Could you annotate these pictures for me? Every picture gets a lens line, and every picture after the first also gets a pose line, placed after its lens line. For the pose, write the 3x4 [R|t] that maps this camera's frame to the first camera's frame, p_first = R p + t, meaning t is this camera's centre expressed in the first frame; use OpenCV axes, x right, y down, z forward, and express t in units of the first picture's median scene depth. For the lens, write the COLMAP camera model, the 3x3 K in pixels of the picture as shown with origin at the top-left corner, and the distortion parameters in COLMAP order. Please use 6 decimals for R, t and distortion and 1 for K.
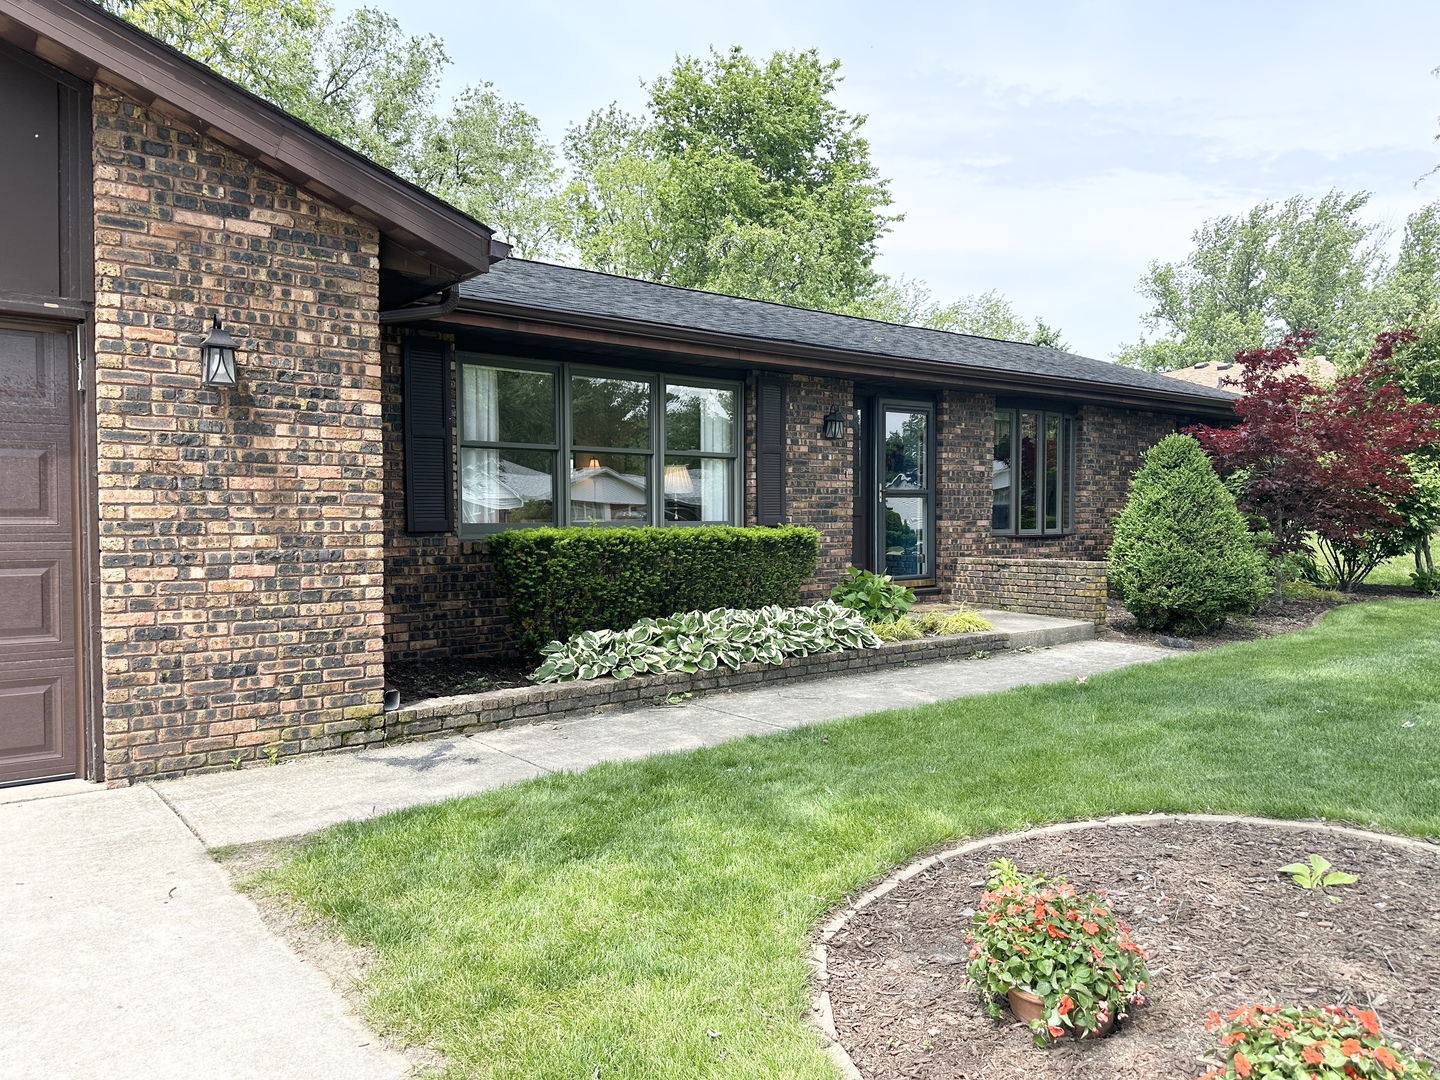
lens RADIAL K [[1017.1, 0, 720.0], [0, 1017.1, 540.0], [0, 0, 1]] dist [0.047849, -0.067072]
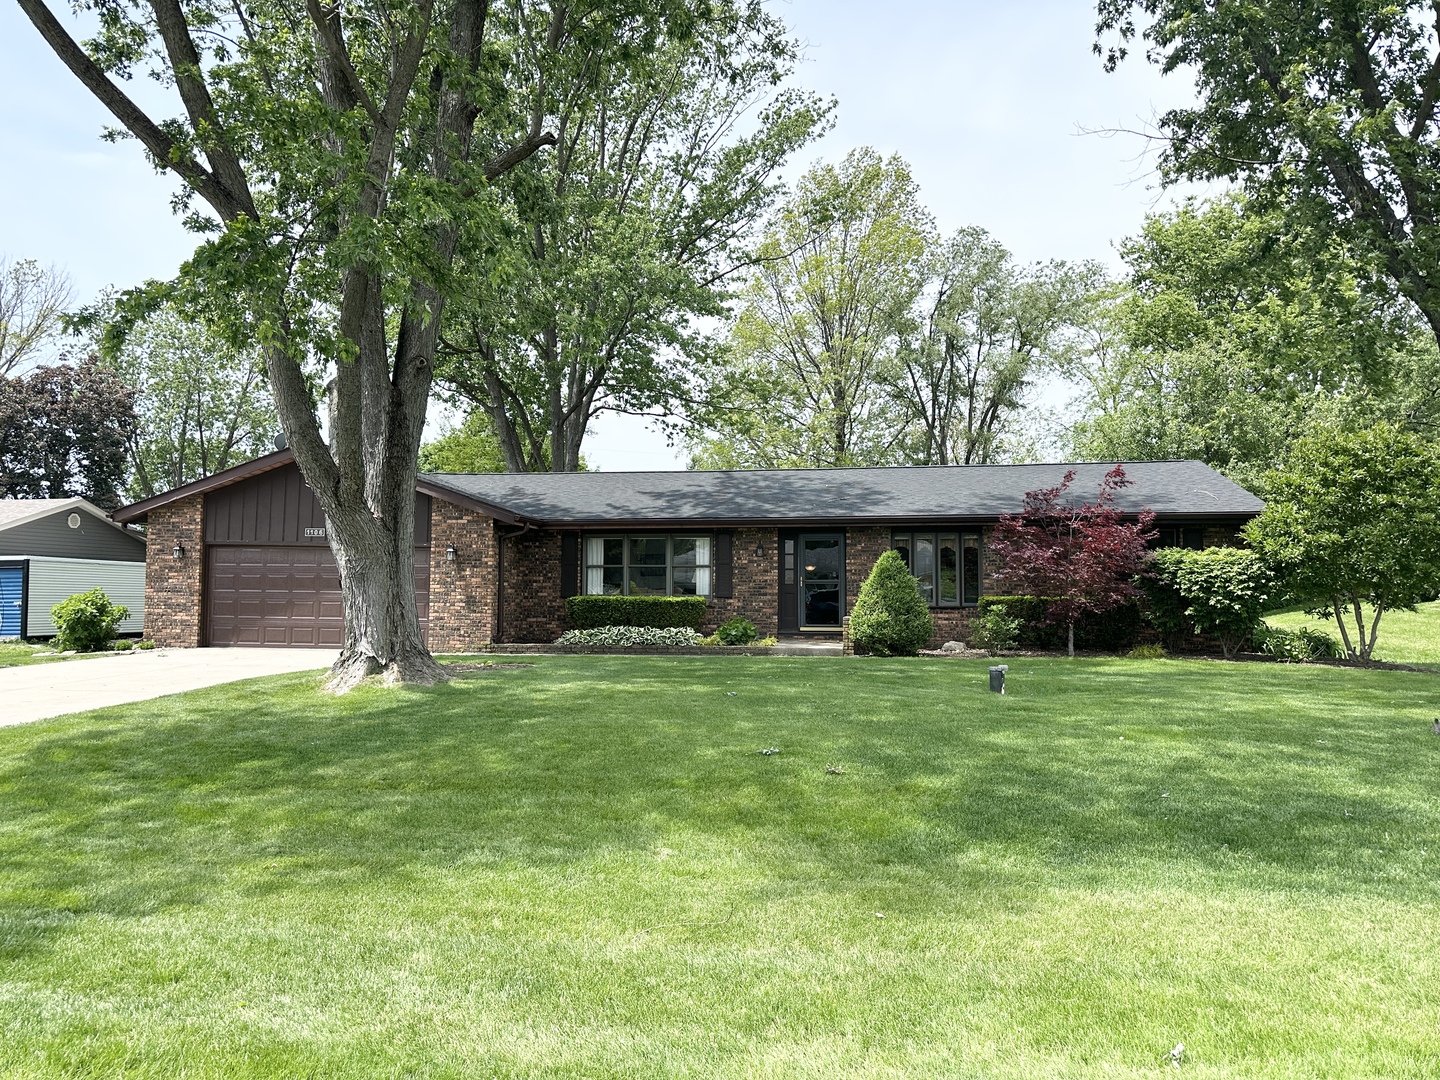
lens RADIAL K [[1017.1, 0, 720.0], [0, 1017.1, 540.0], [0, 0, 1]] dist [0.047849, -0.067072]
pose [[0.647767, -0.027552, -0.761341, 3.104558], [-0.025472, 0.998004, -0.057789, -0.016918], [0.761413, 0.056827, 0.645772, -0.798074]]
